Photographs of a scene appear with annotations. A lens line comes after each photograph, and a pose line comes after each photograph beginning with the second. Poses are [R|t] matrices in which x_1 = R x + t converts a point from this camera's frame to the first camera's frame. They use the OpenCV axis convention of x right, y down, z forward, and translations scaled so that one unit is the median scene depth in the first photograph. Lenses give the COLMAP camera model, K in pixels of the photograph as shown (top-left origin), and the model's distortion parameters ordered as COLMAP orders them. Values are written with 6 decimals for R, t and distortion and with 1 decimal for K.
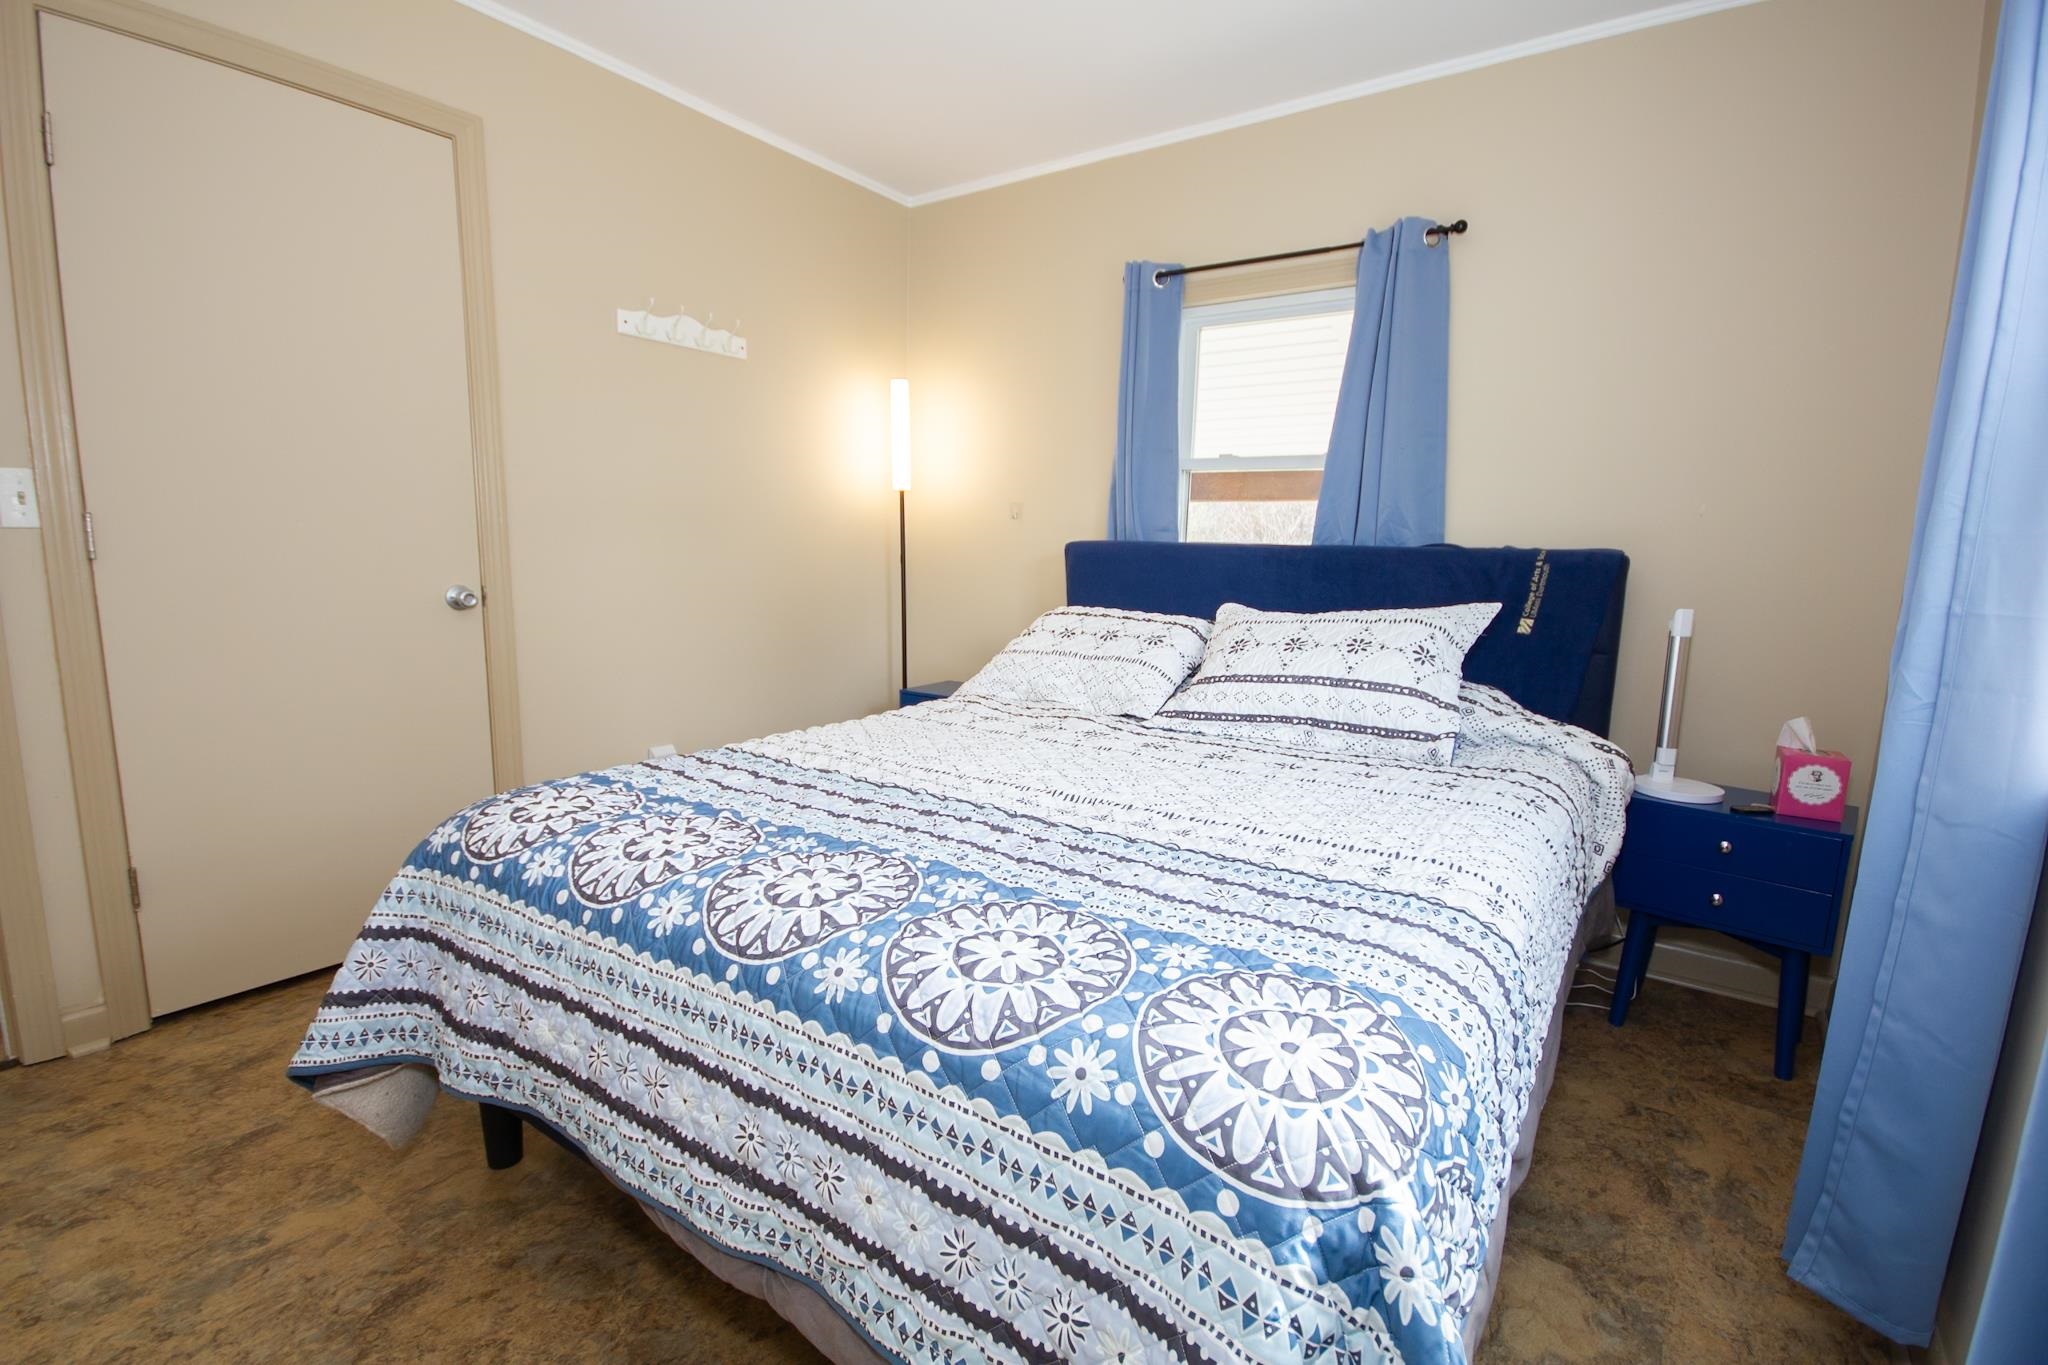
lens RADIAL K [[961.4, 0, 1031.0], [0, 961.4, 692.8], [0, 0, 1]] dist [0.001383, -0.014869]
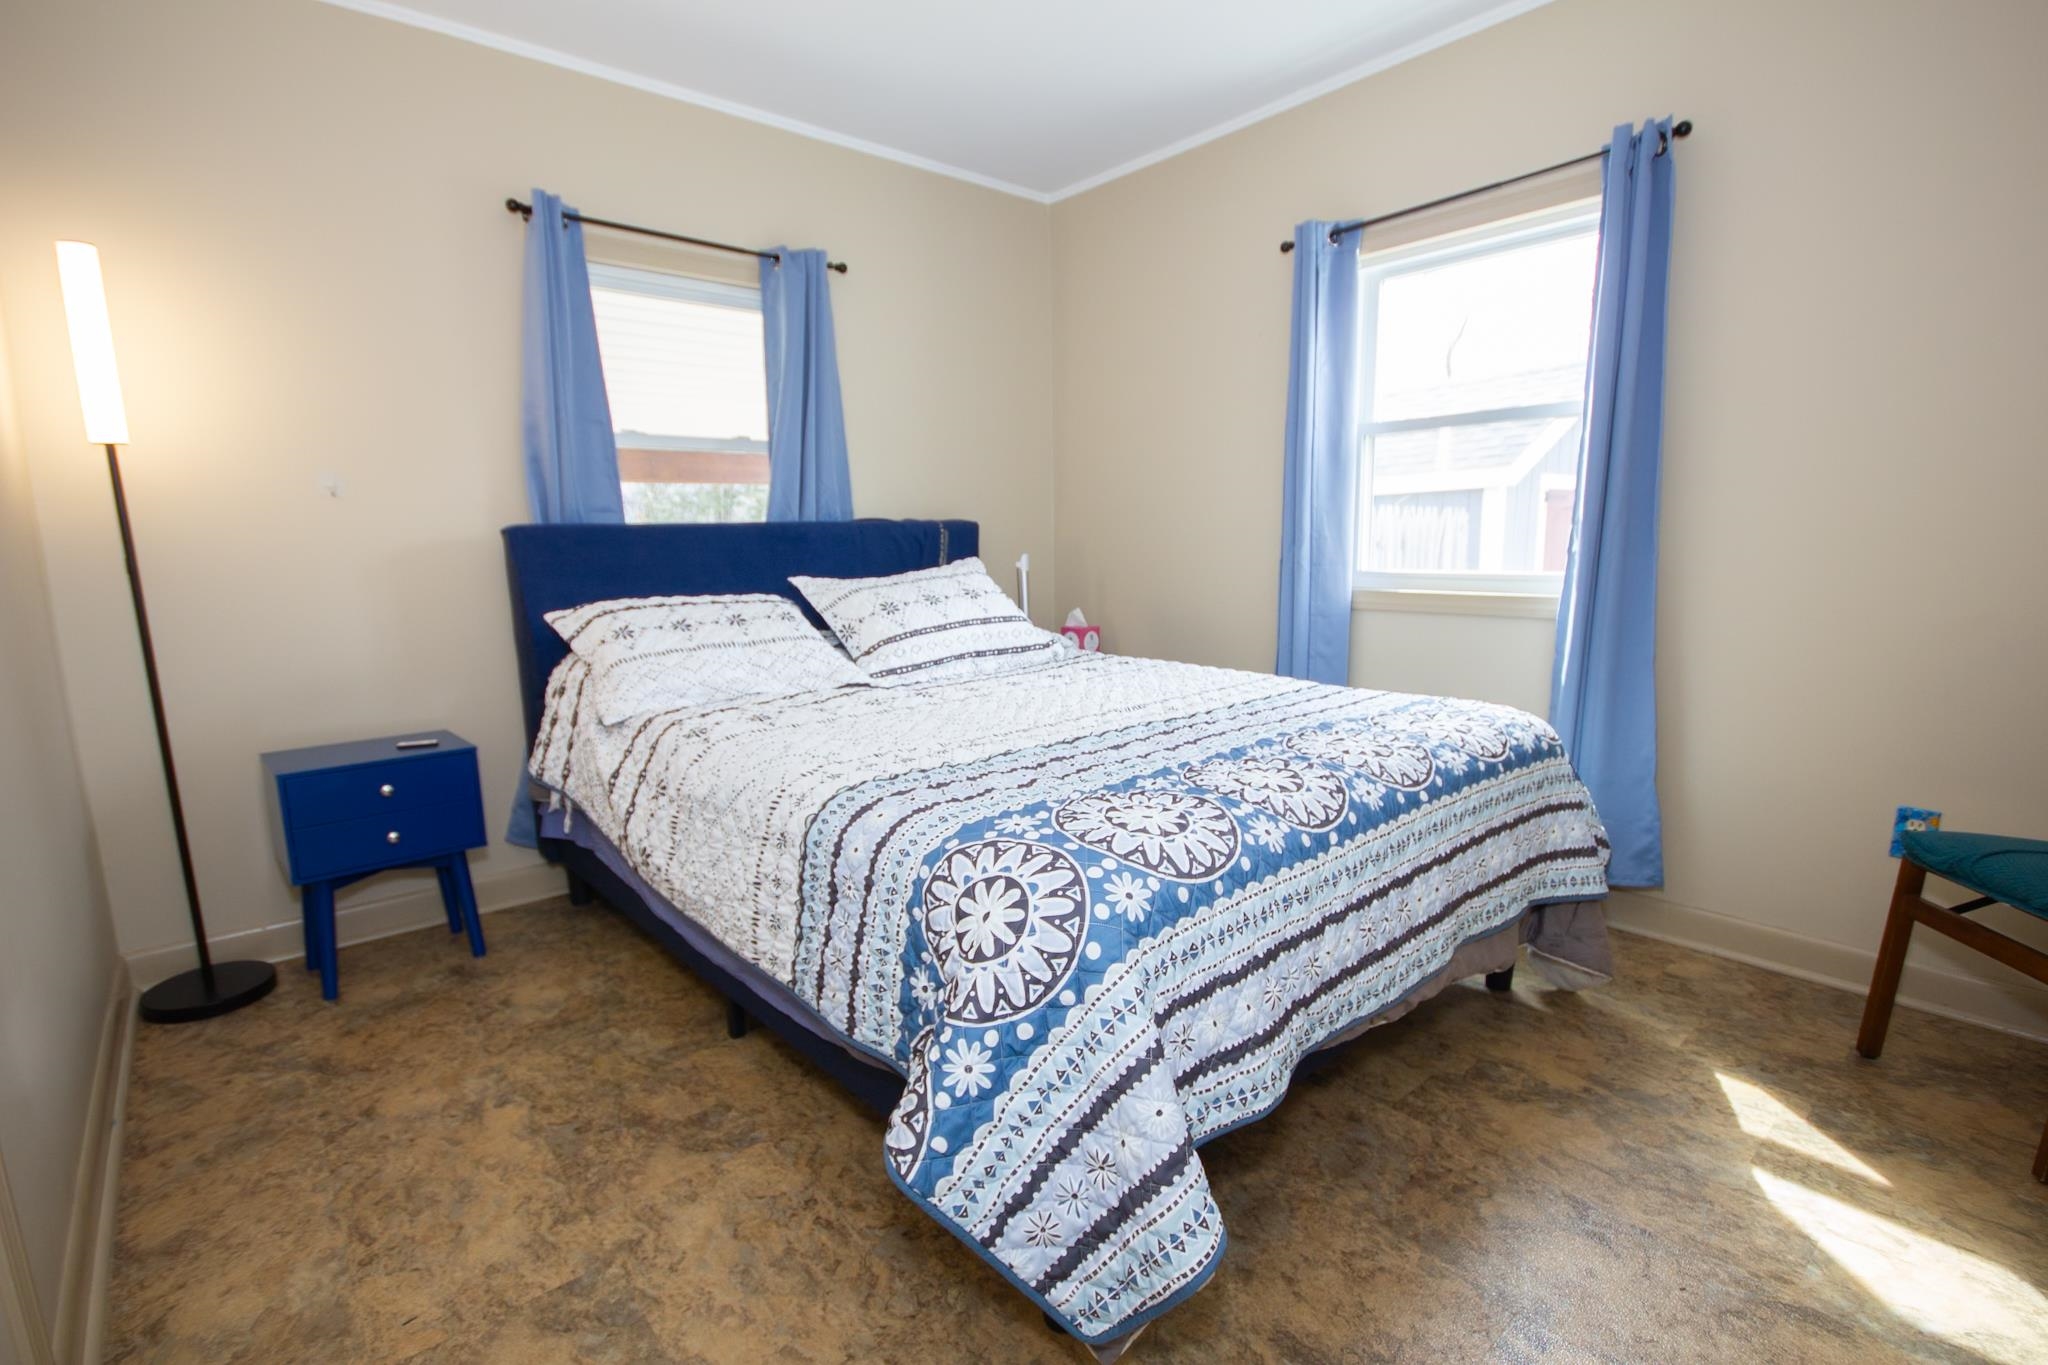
lens RADIAL K [[961.4, 0, 1031.0], [0, 961.4, 692.8], [0, 0, 1]] dist [0.001383, -0.014869]
pose [[0.204919, -0.186961, 0.960757, -0.829127], [0.165515, 0.974070, 0.154249, -0.092984], [-0.964683, 0.127411, 0.230550, 0.536083]]
